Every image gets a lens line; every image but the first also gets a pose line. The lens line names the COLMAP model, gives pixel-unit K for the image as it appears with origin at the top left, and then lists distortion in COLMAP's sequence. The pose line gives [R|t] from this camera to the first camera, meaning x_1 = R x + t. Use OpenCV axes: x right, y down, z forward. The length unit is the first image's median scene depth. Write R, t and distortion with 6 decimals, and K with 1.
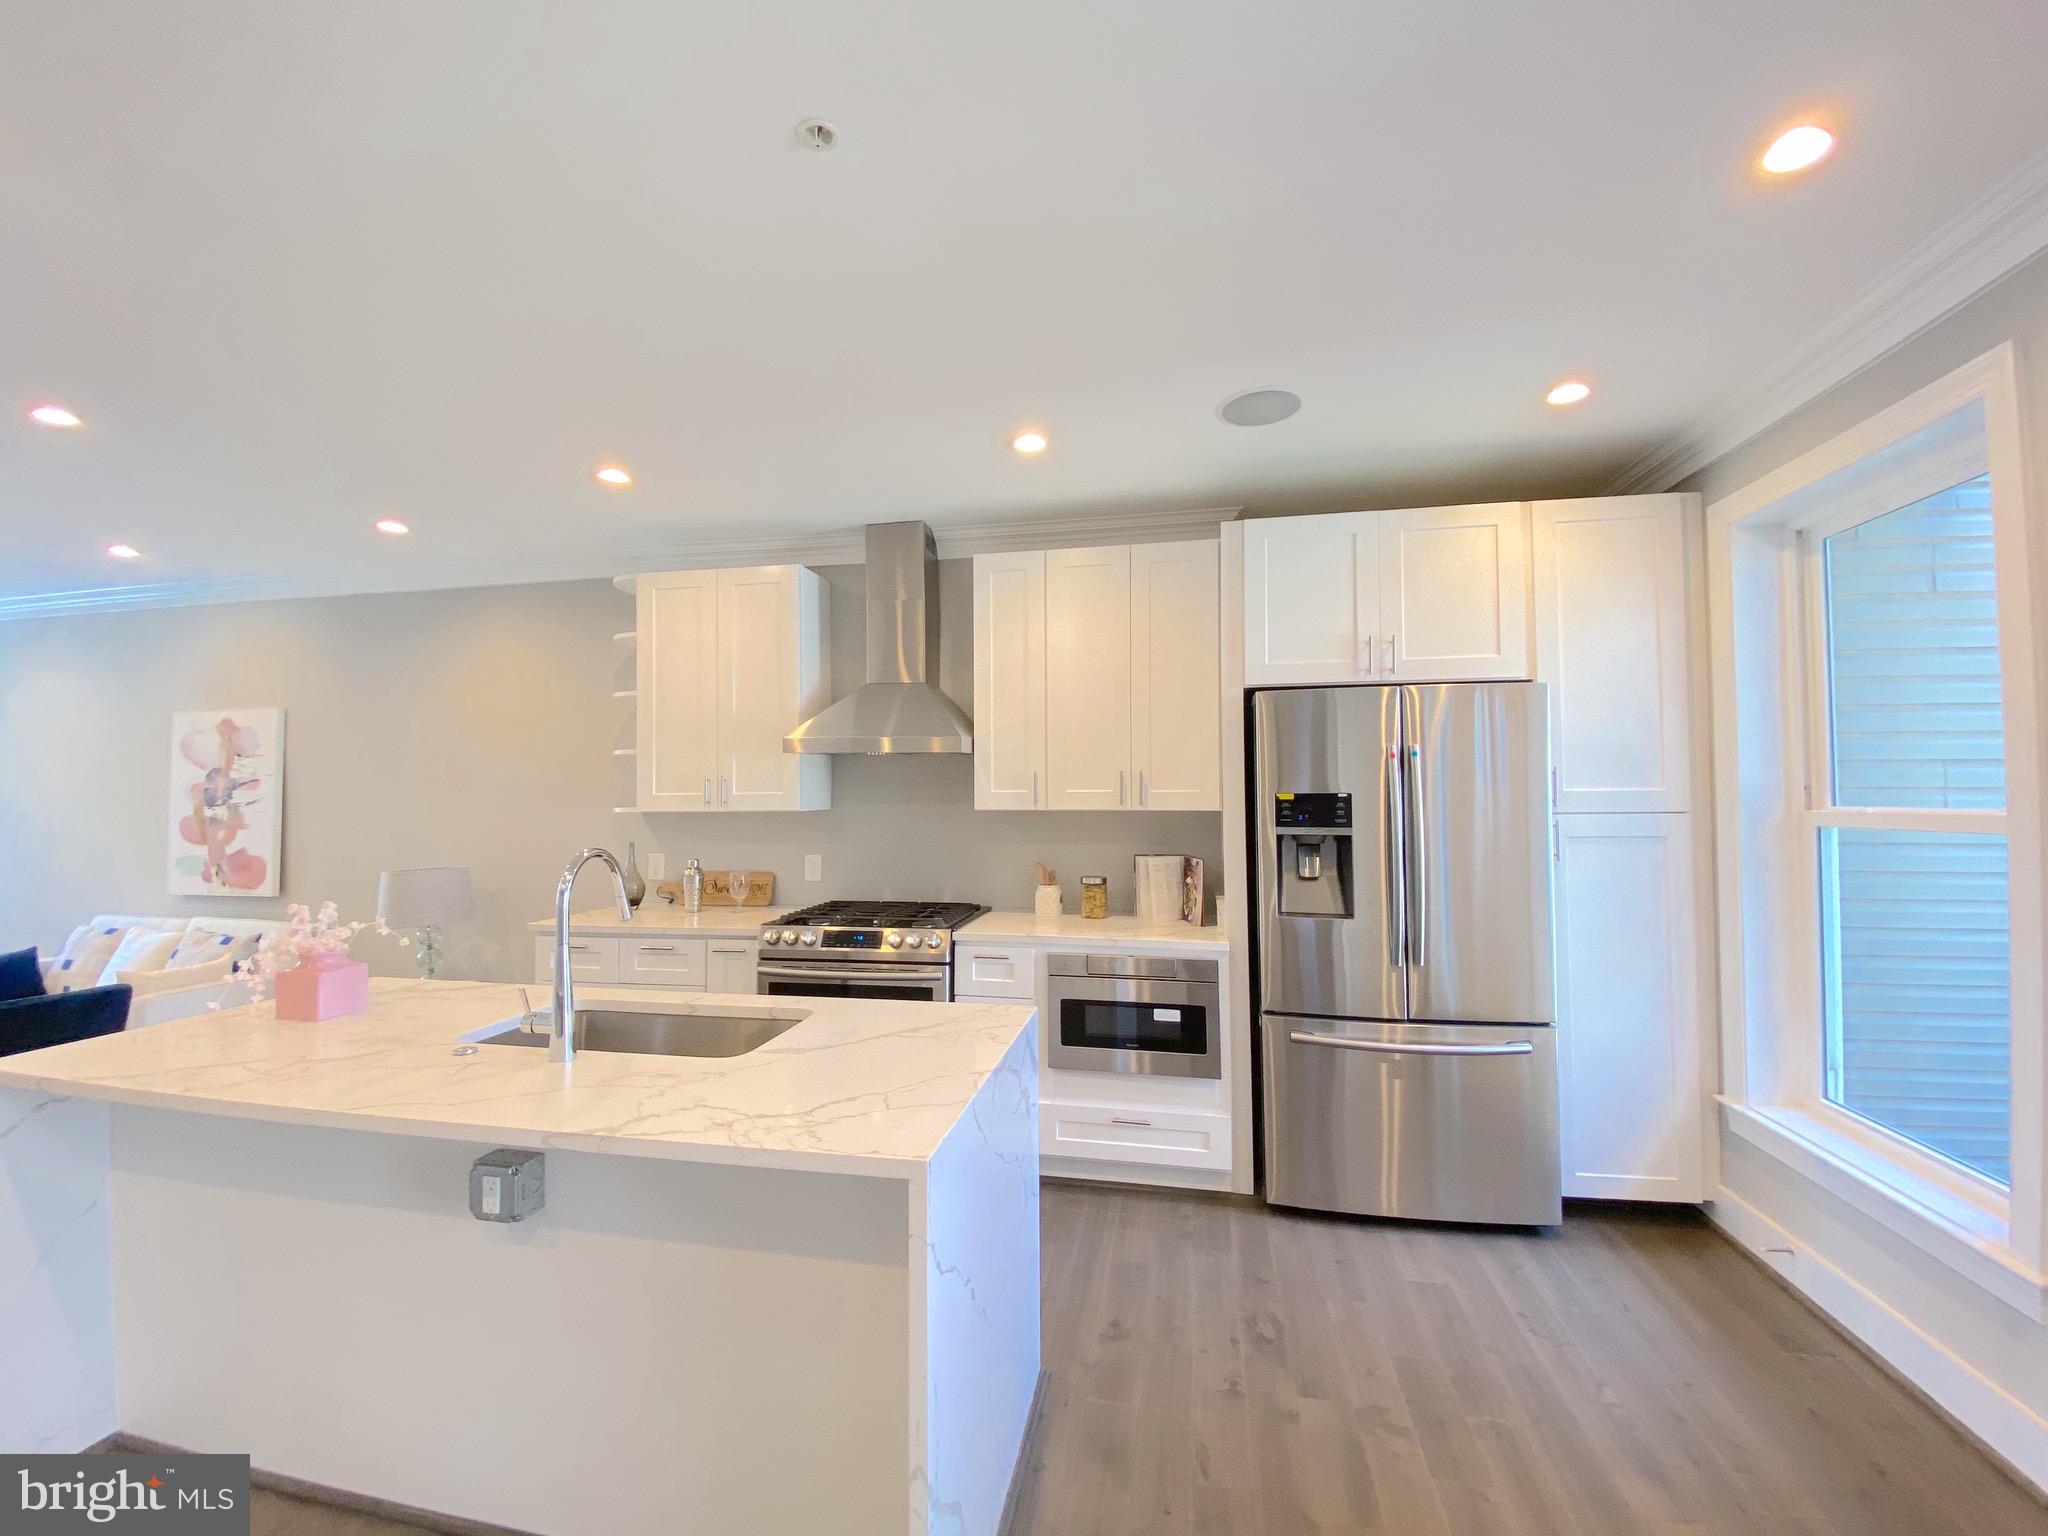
lens RADIAL K [[823.7, 0, 1030.1], [0, 823.7, 767.5], [0, 0, 1]] dist [0.013681, -0.015468]
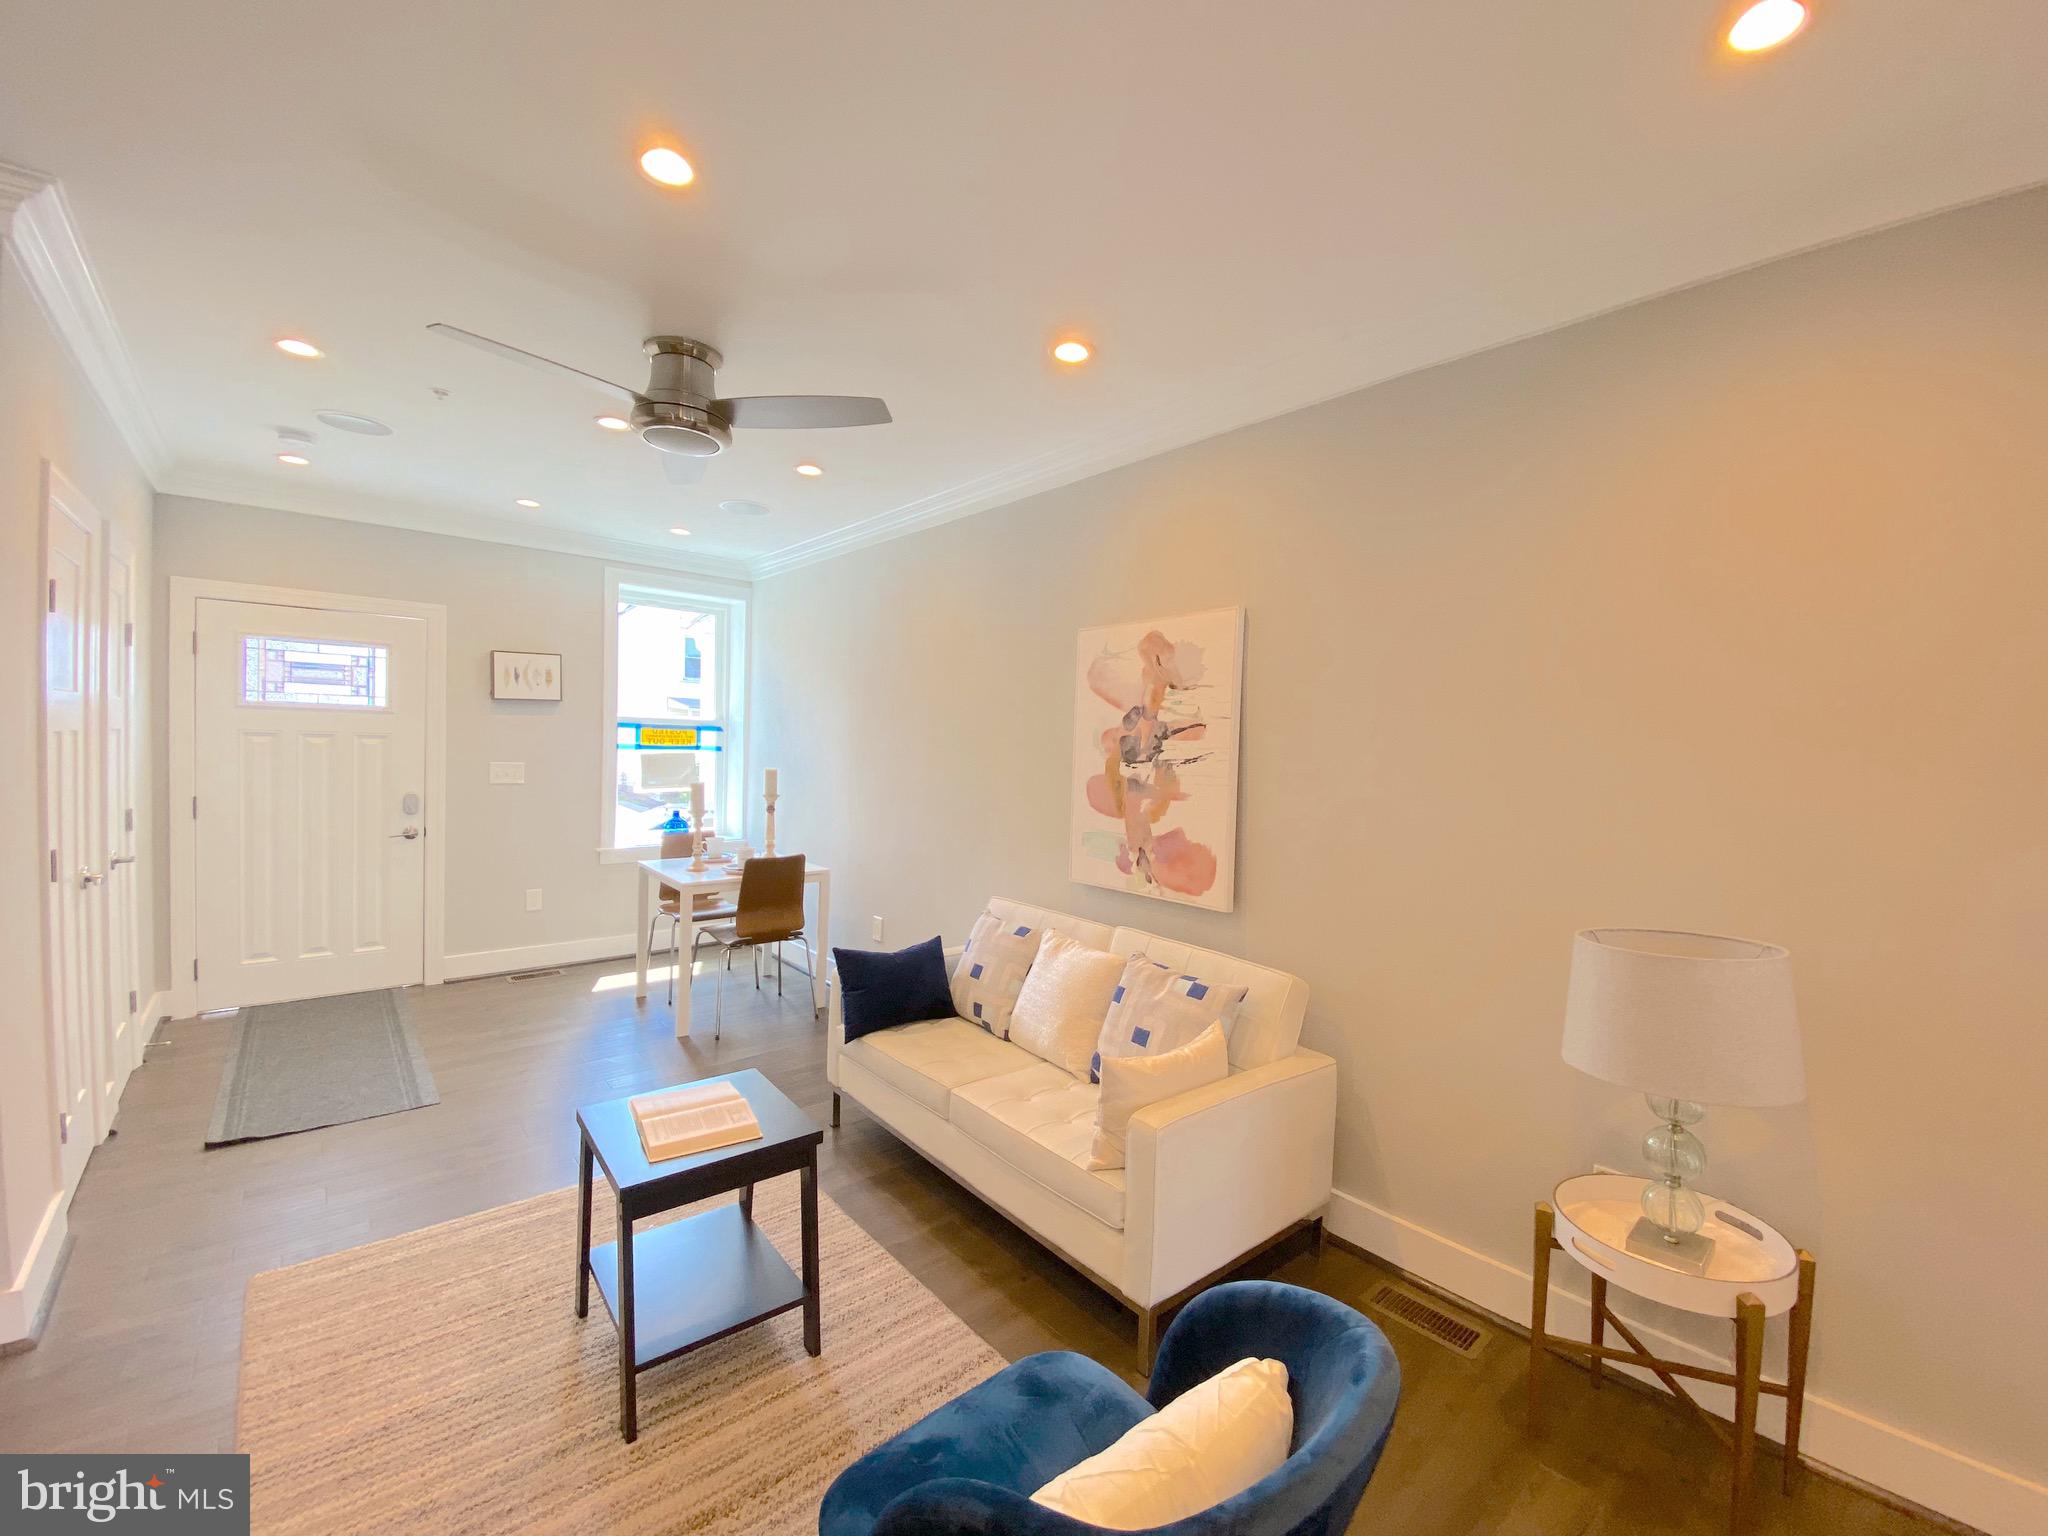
lens RADIAL K [[823.7, 0, 1040.8], [0, 823.7, 769.1], [0, 0, 1]] dist [0.013681, -0.015468]
pose [[0.793365, 0.045481, -0.607045, -0.768437], [-0.011428, 0.998142, 0.059847, 0.015049], [0.608639, -0.040543, 0.792411, 0.496403]]
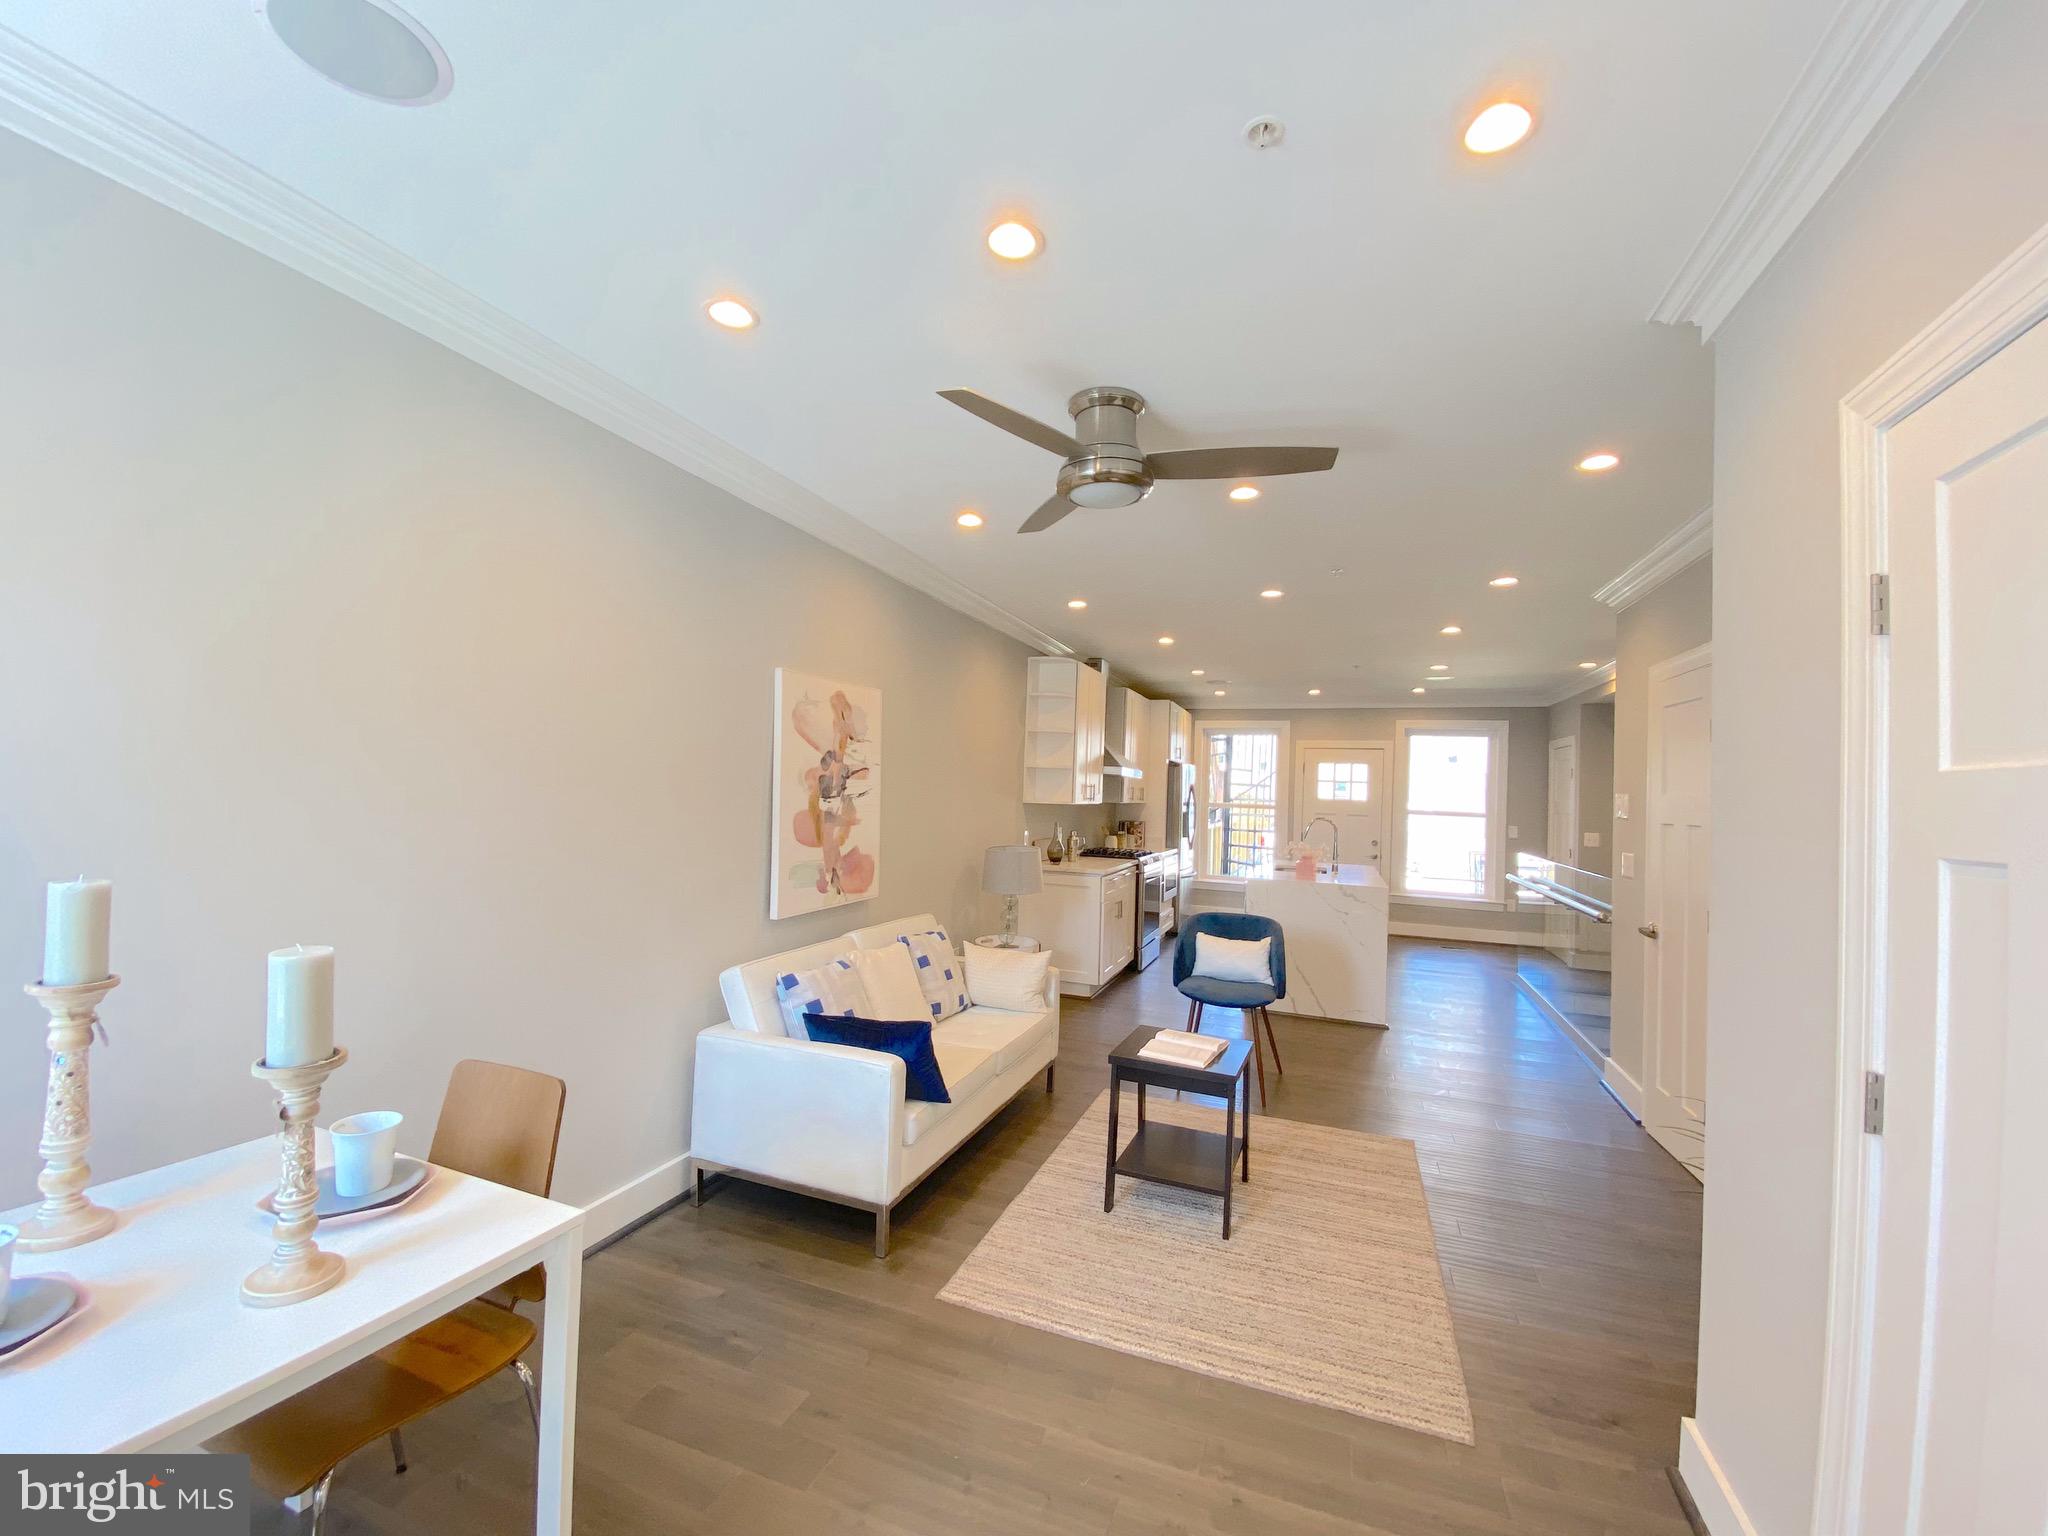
lens RADIAL K [[823.7, 0, 1026.2], [0, 823.7, 763.1], [0, 0, 1]] dist [0.013681, -0.015468]
pose [[0.168418, 0.043588, 0.984752, -2.105529], [-0.068264, 0.997139, -0.032462, 0.031130], [-0.983349, -0.061756, 0.170911, 0.807874]]
